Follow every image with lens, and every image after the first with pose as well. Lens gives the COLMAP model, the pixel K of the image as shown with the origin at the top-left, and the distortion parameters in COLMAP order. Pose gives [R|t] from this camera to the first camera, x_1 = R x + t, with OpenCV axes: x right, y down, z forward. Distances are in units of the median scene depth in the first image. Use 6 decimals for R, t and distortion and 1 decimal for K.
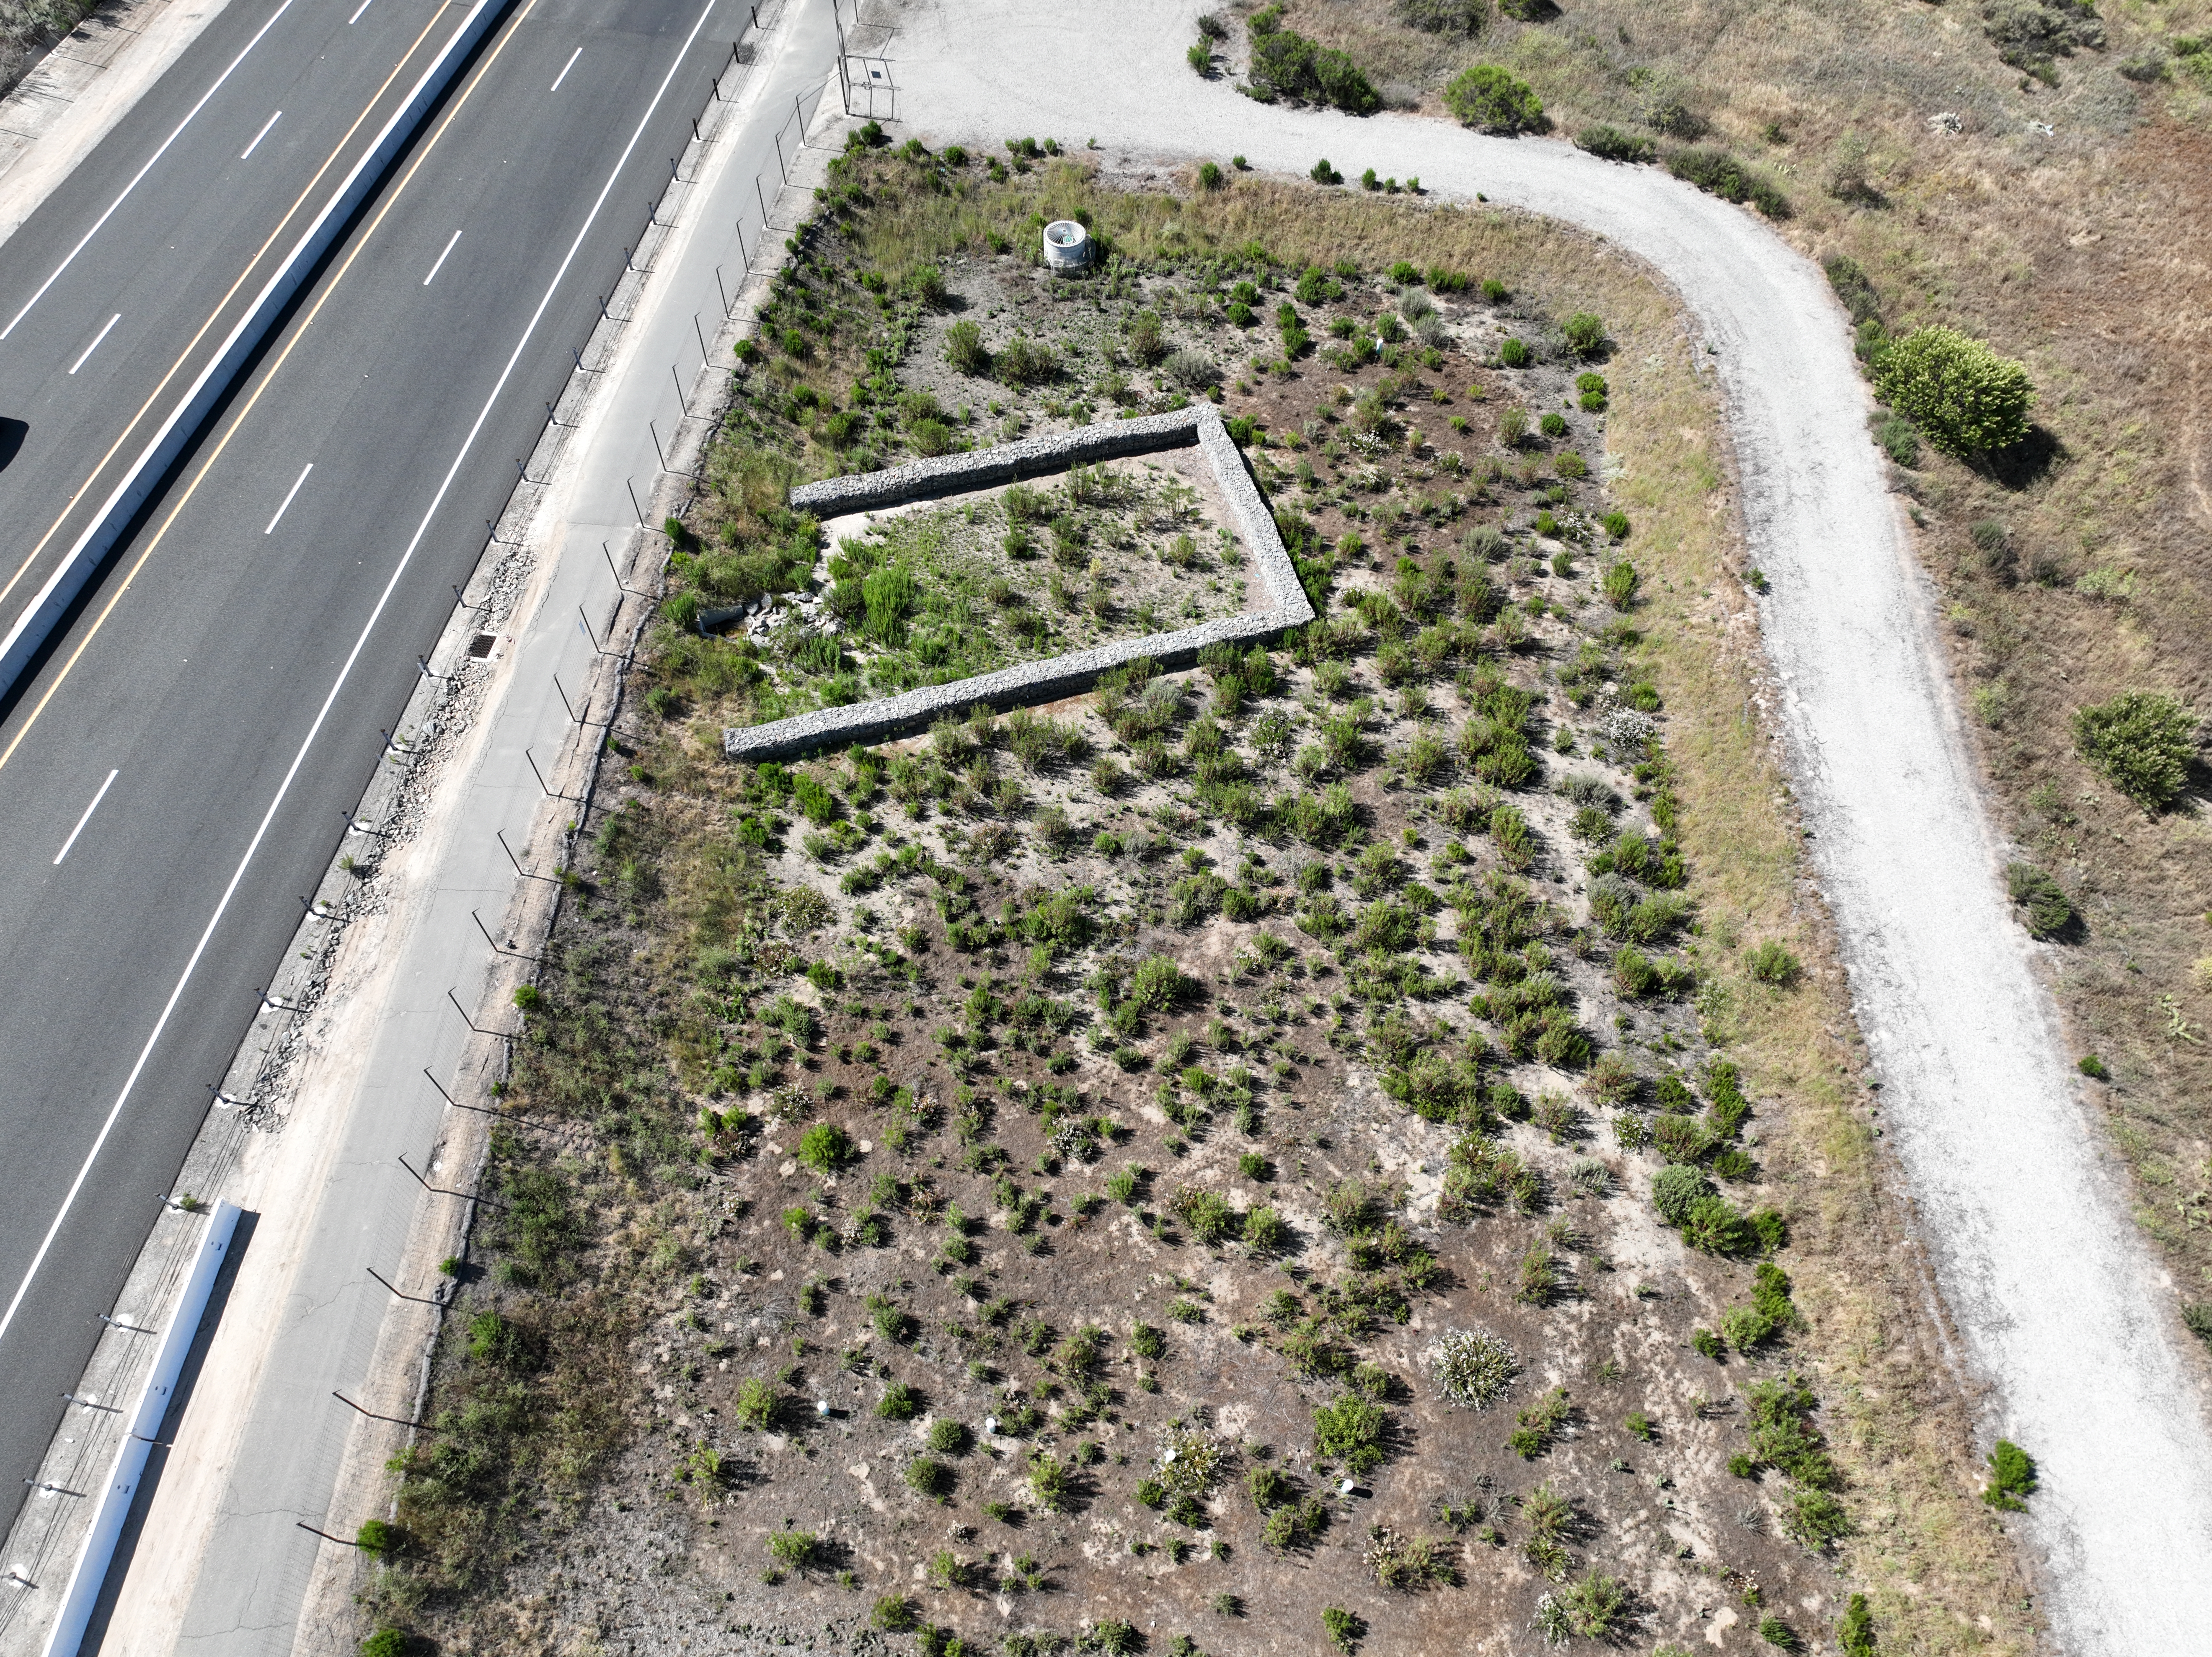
lens RADIAL K [[1549.6, 0, 1109.6], [0, 1549.6, 814.0], [0, 0, 1]] dist [0.007820, -0.003823]
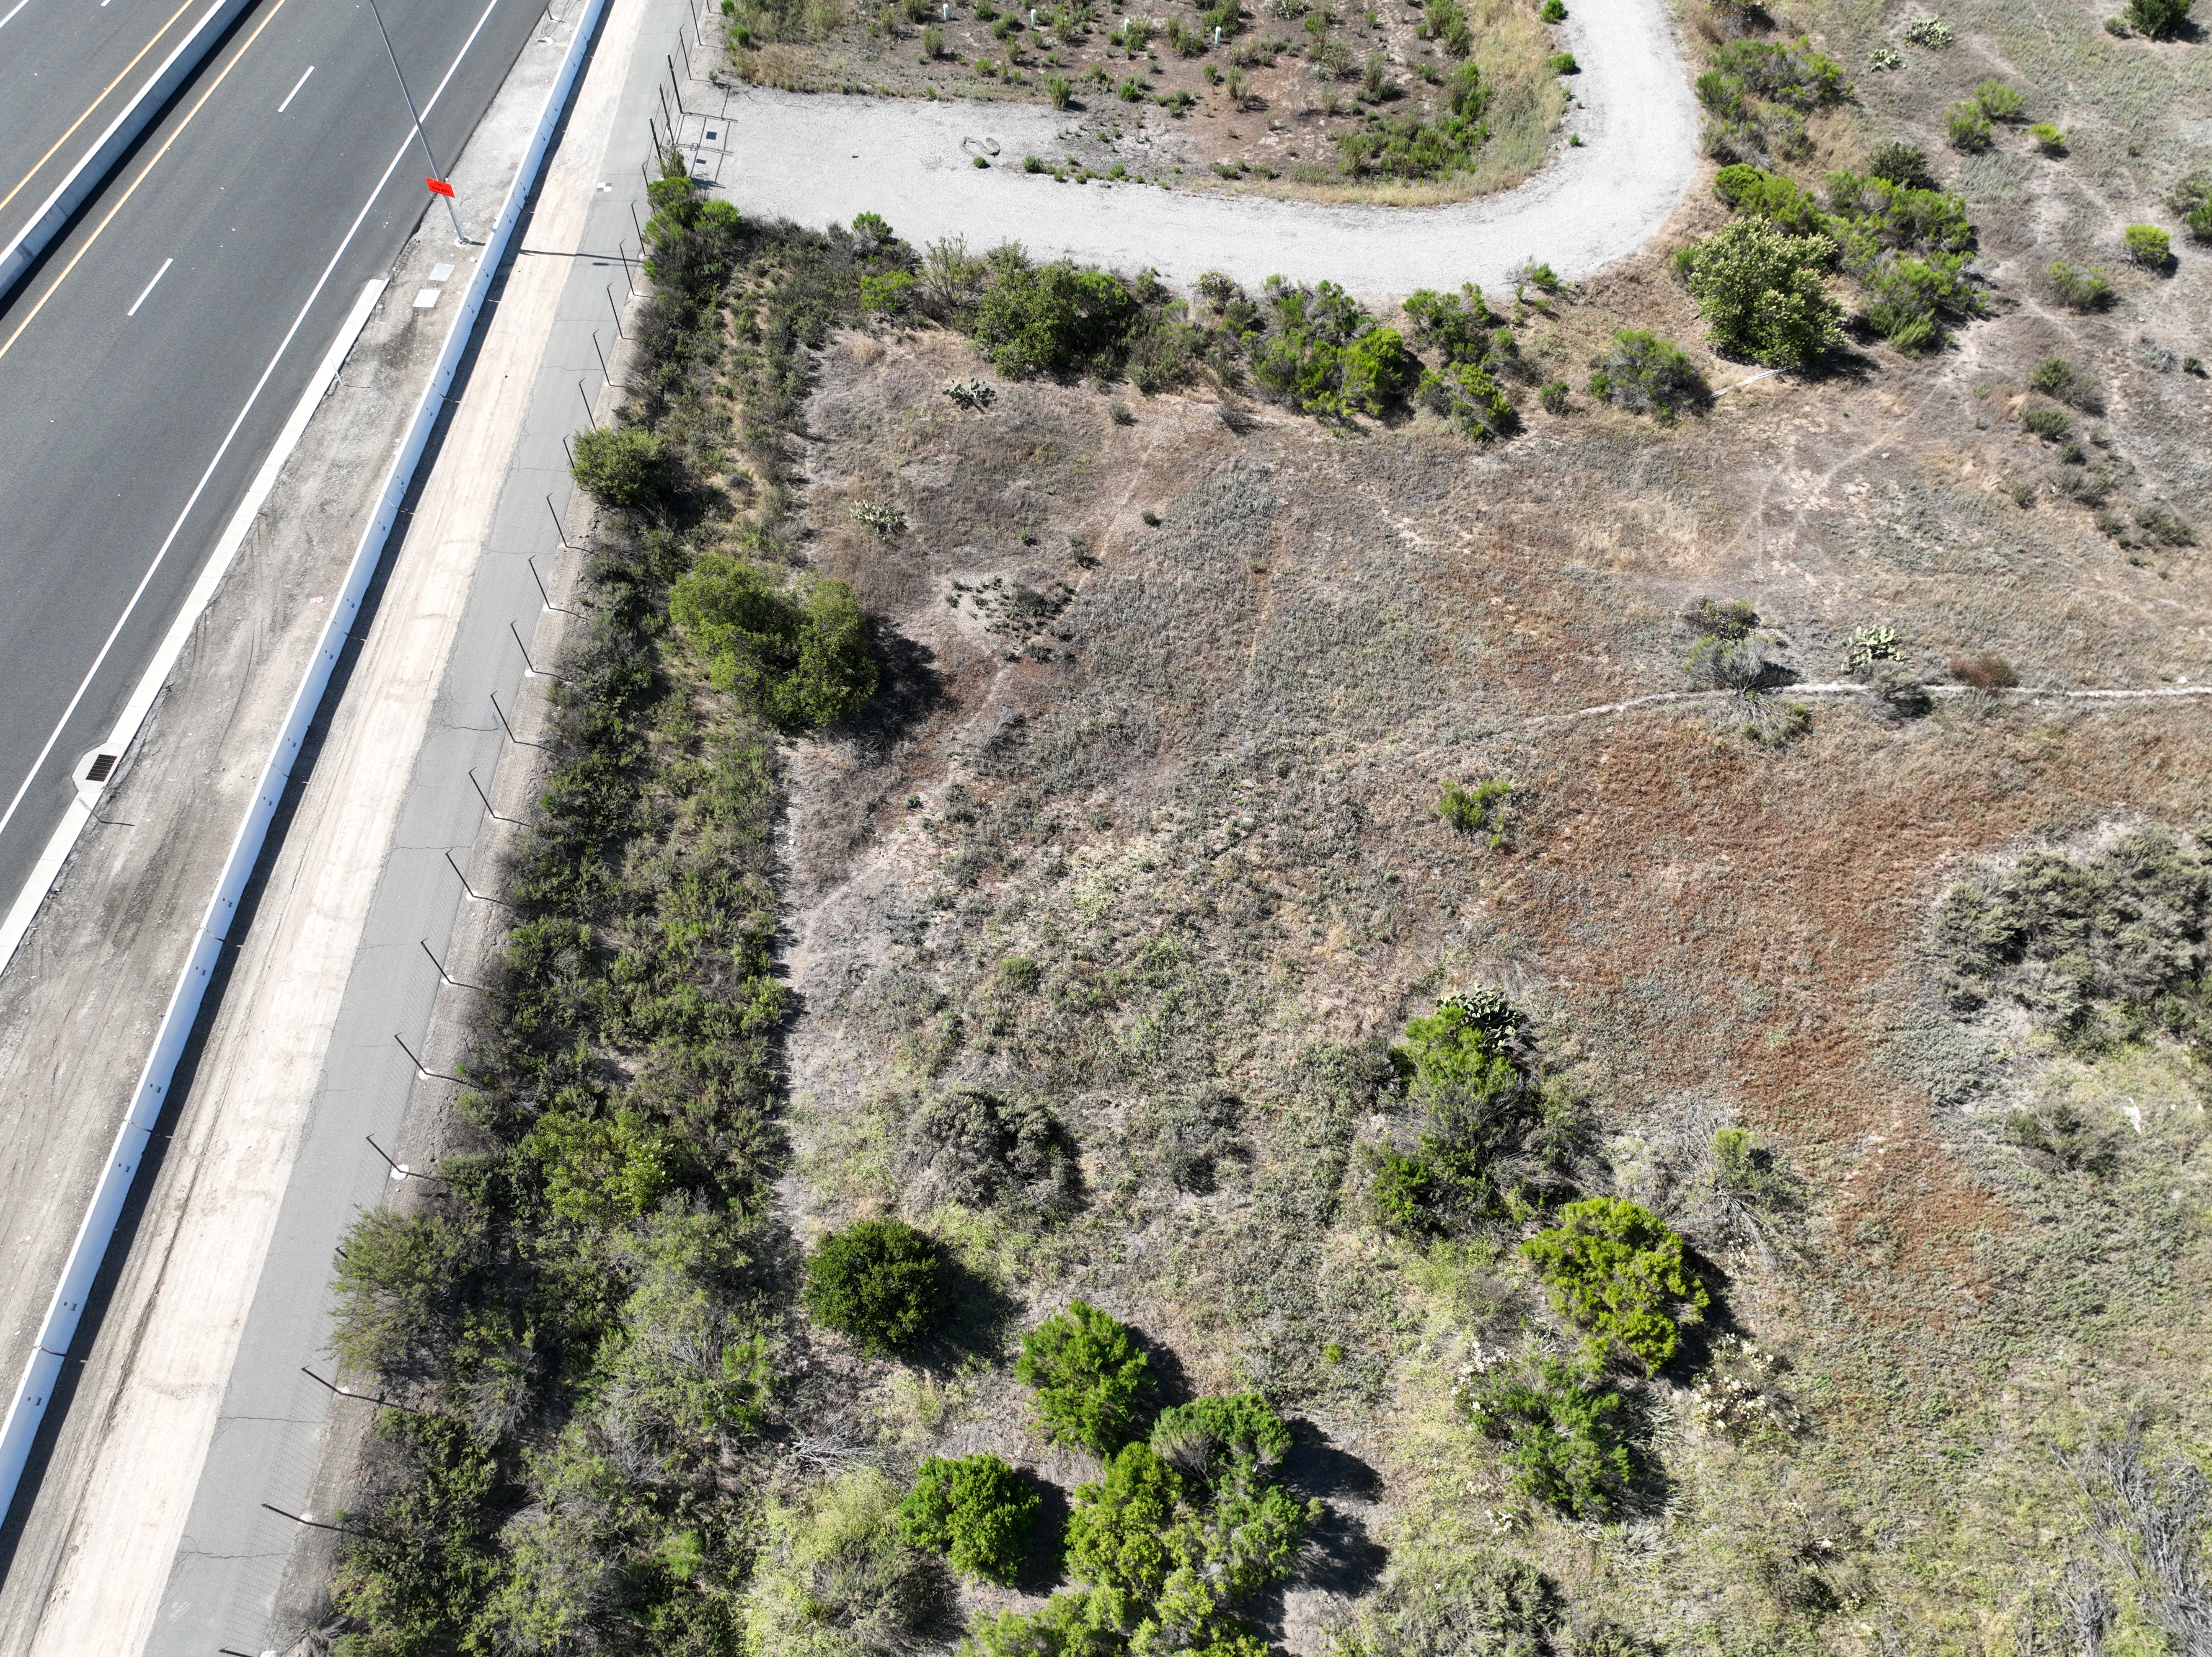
lens RADIAL K [[1517.2, 0, 1106.0], [0, 1517.2, 828.5], [0, 0, 1]] dist [-0.004253, 0.016209]
pose [[0.999999, -0.000458, -0.001193, 0.012408], [0.000474, 0.999908, 0.013544, 1.082721], [0.001187, -0.013544, 0.999908, -0.704254]]
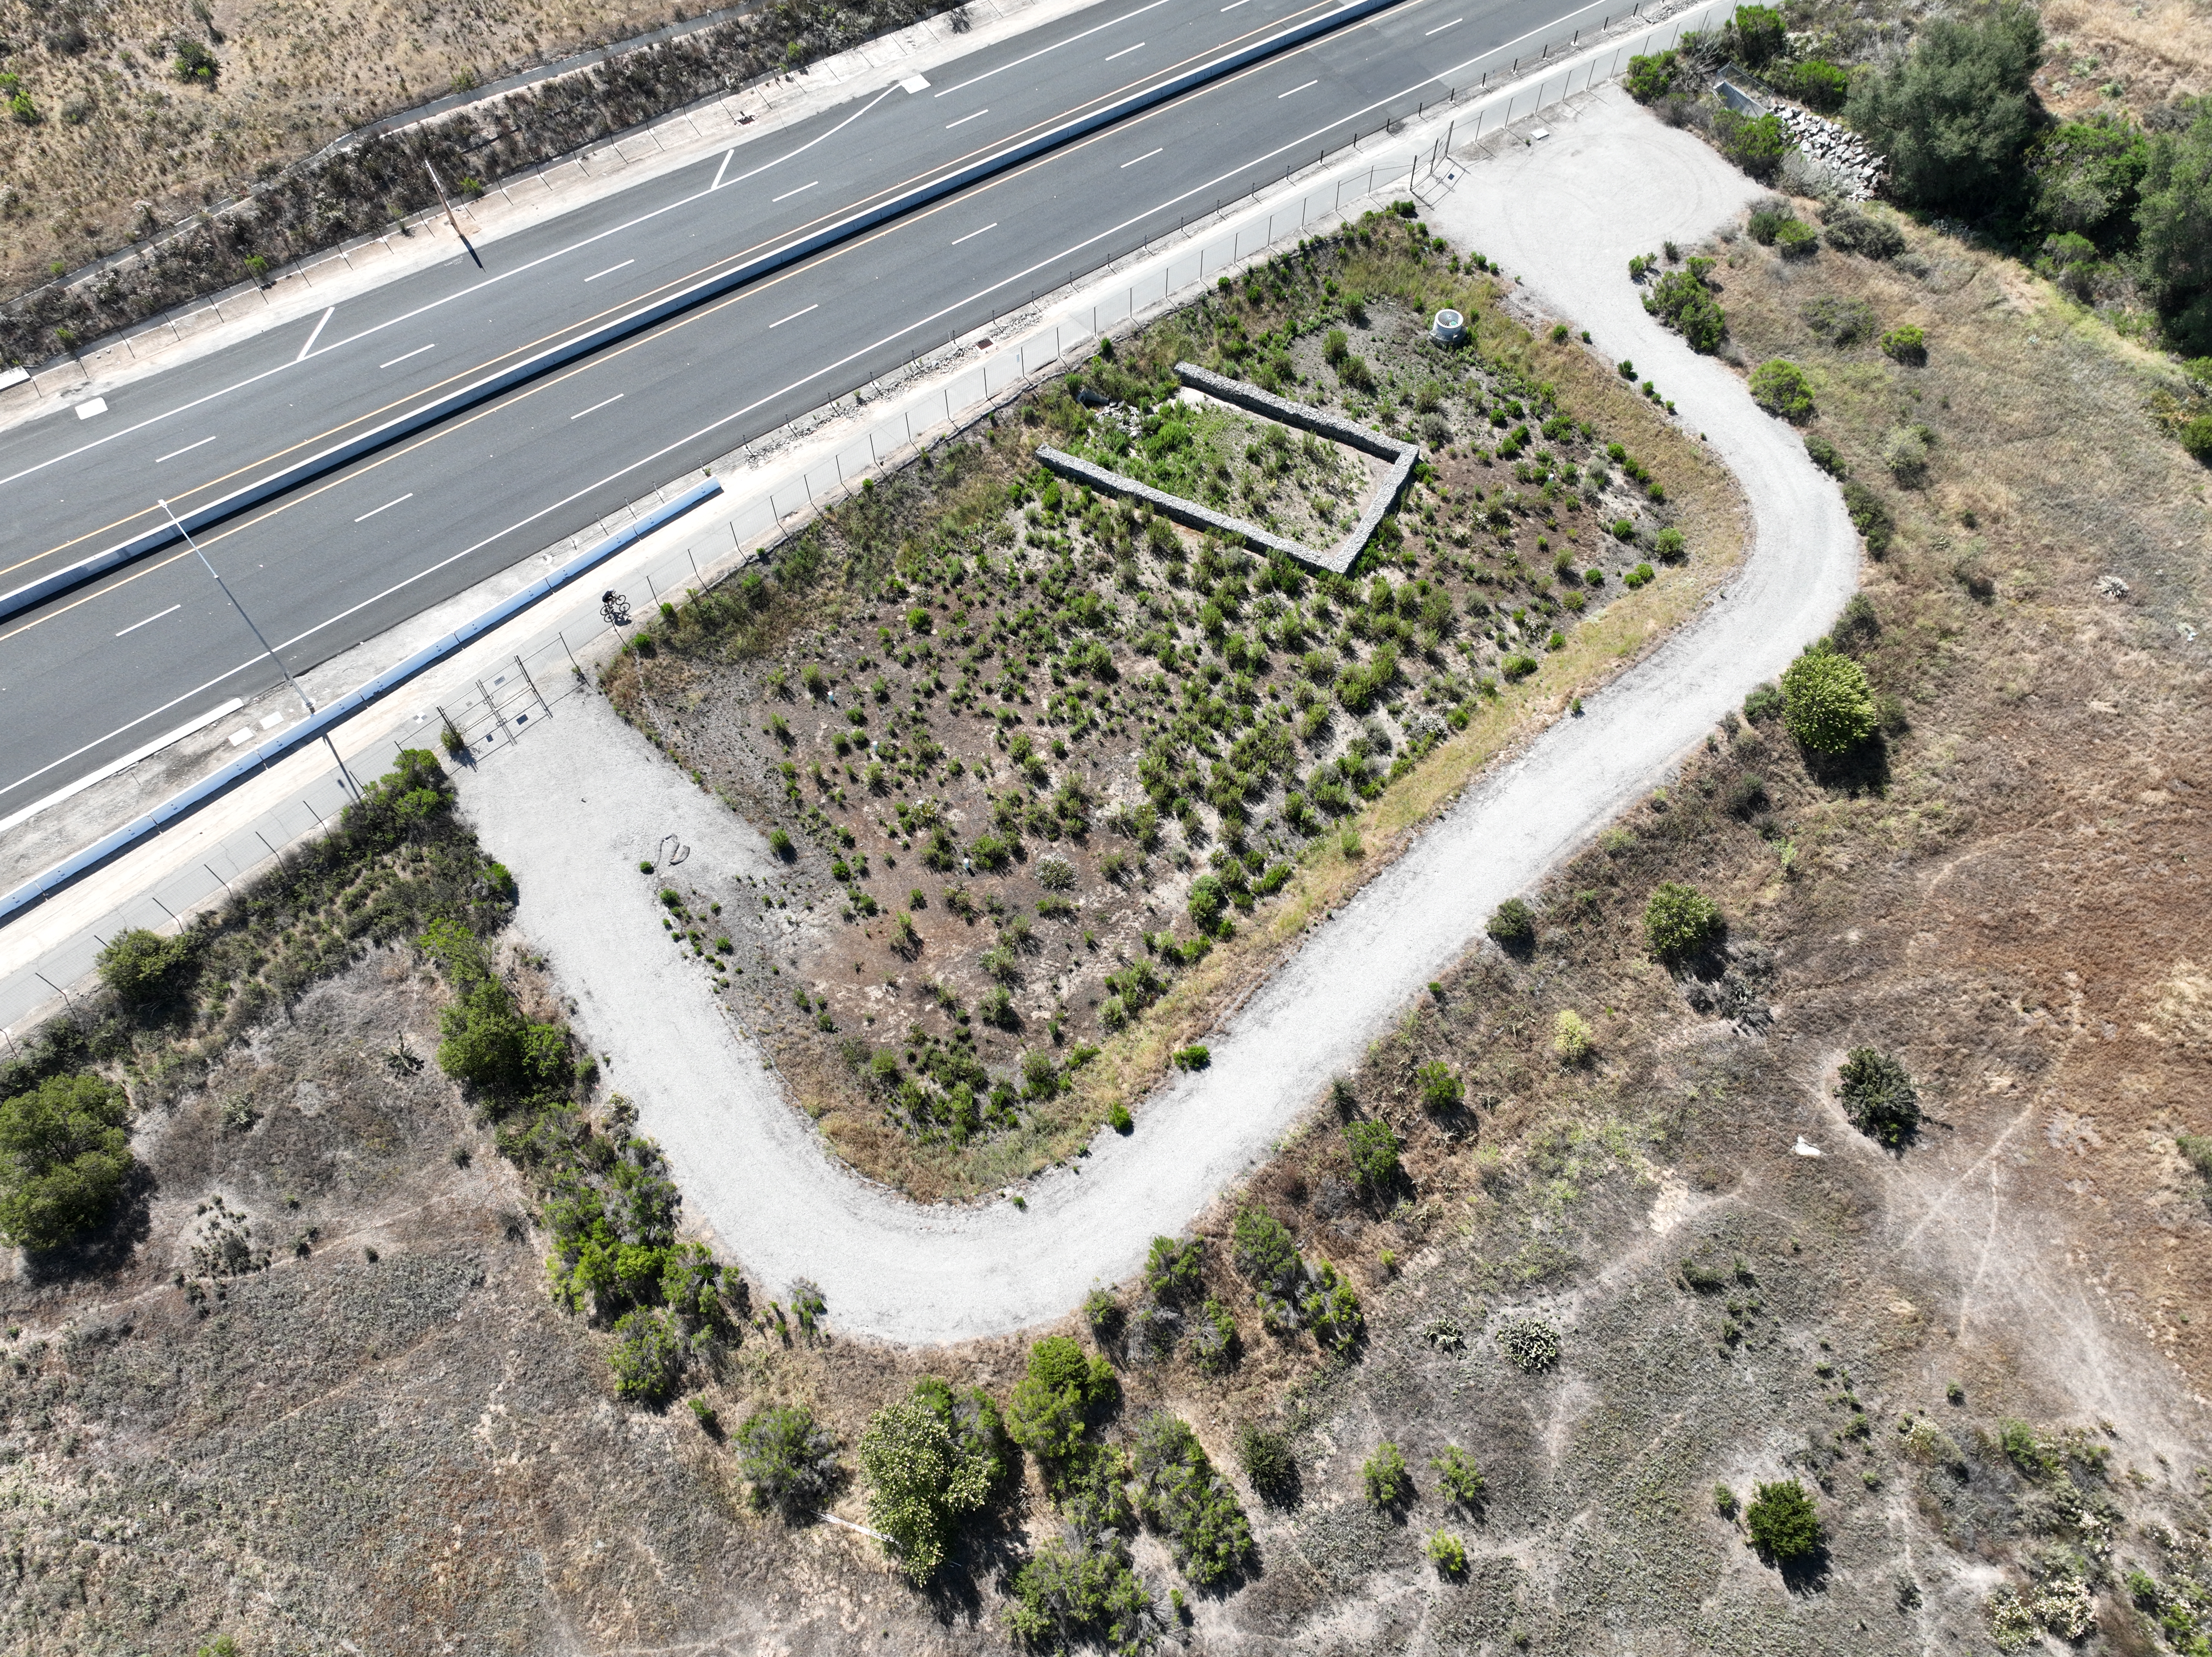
lens RADIAL K [[1532.7, 0, 1114.4], [0, 1532.7, 830.1], [0, 0, 1]] dist [-0.000754, 0.012616]
pose [[0.703750, 0.597751, -0.383964, 0.809692], [-0.582023, 0.795011, 0.170901, -0.049568], [0.407412, 0.103205, 0.907394, -0.597171]]
